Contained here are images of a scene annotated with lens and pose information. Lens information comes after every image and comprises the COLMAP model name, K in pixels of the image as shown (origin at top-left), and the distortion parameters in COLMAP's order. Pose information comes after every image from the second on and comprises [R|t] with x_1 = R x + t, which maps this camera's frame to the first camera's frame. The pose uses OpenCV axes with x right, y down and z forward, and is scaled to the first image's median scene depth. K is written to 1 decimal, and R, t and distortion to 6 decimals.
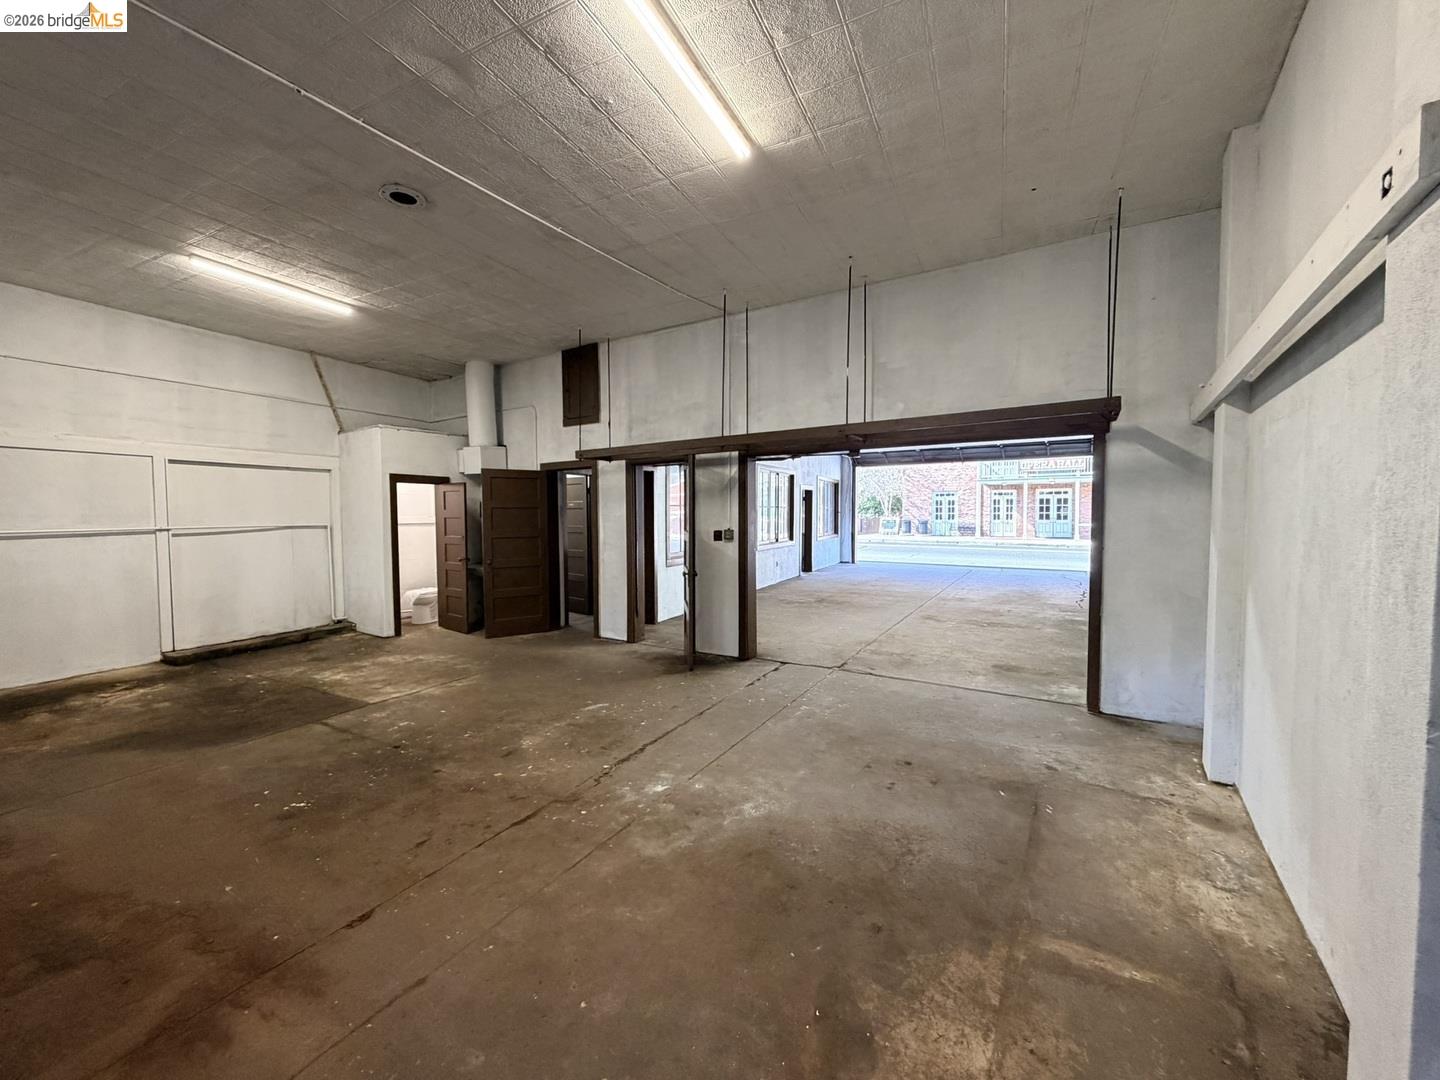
lens RADIAL K [[576.4, 0, 717.0], [0, 576.4, 541.1], [0, 0, 1]] dist [-0.000012, 0.000139]
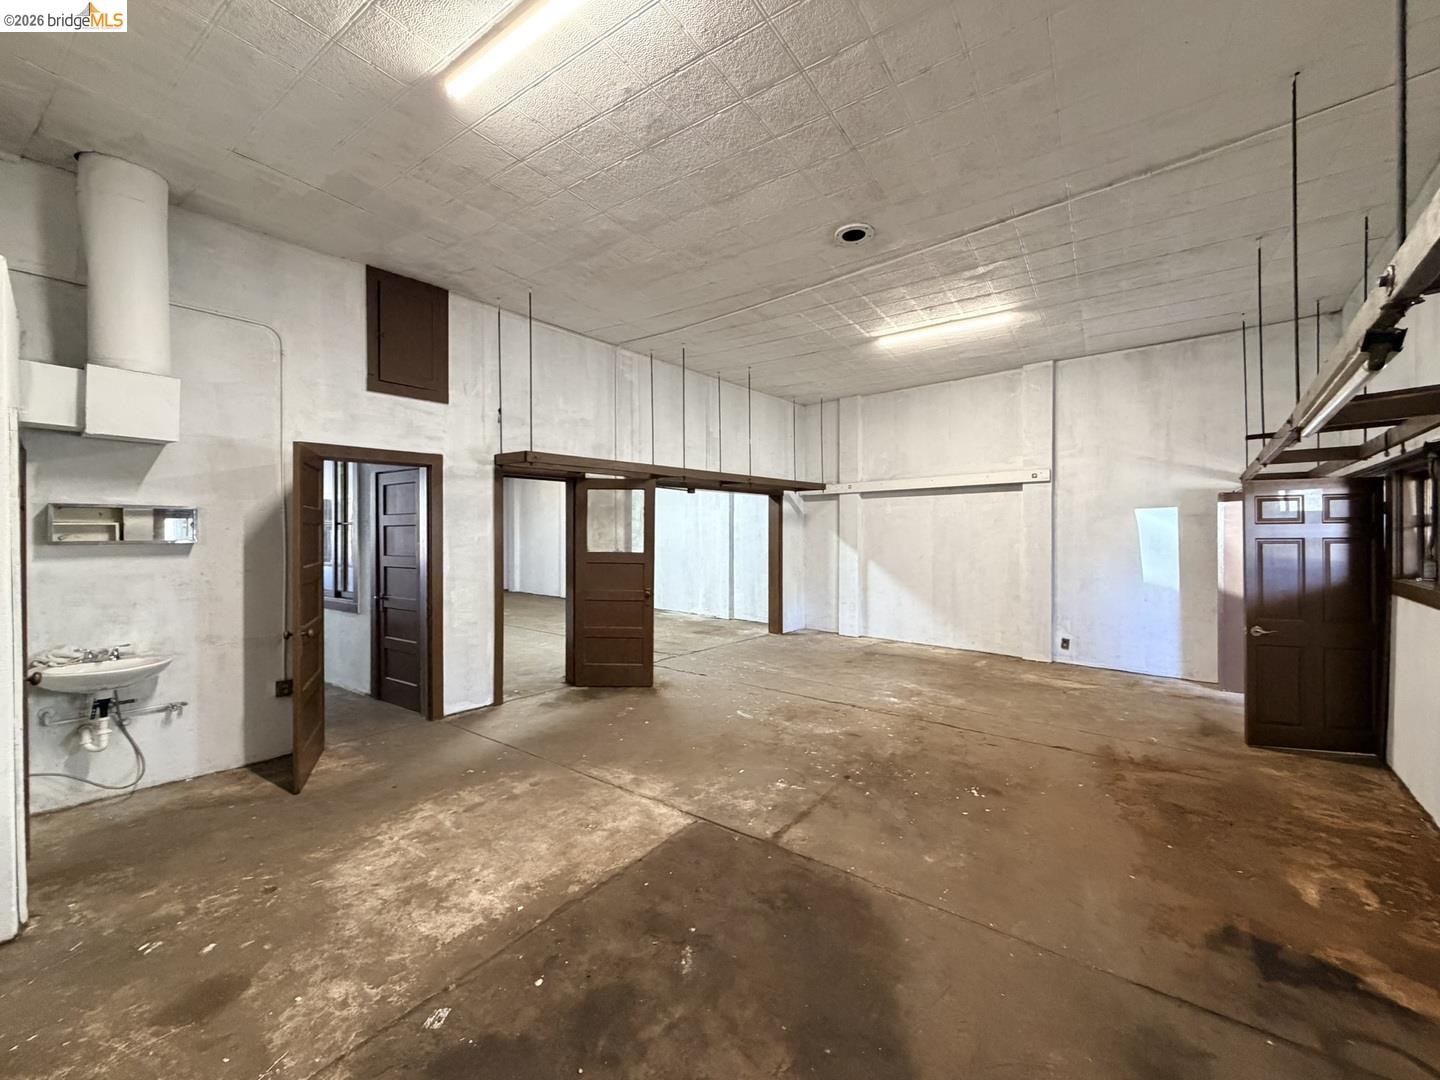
lens RADIAL K [[576.4, 0, 714.7], [0, 576.4, 536.9], [0, 0, 1]] dist [-0.000012, 0.000139]
pose [[0.128332, 0.000392, 0.991731, -1.399090], [0.047156, 0.998866, -0.006497, -0.041314], [-0.990609, 0.047600, 0.128168, 0.981998]]
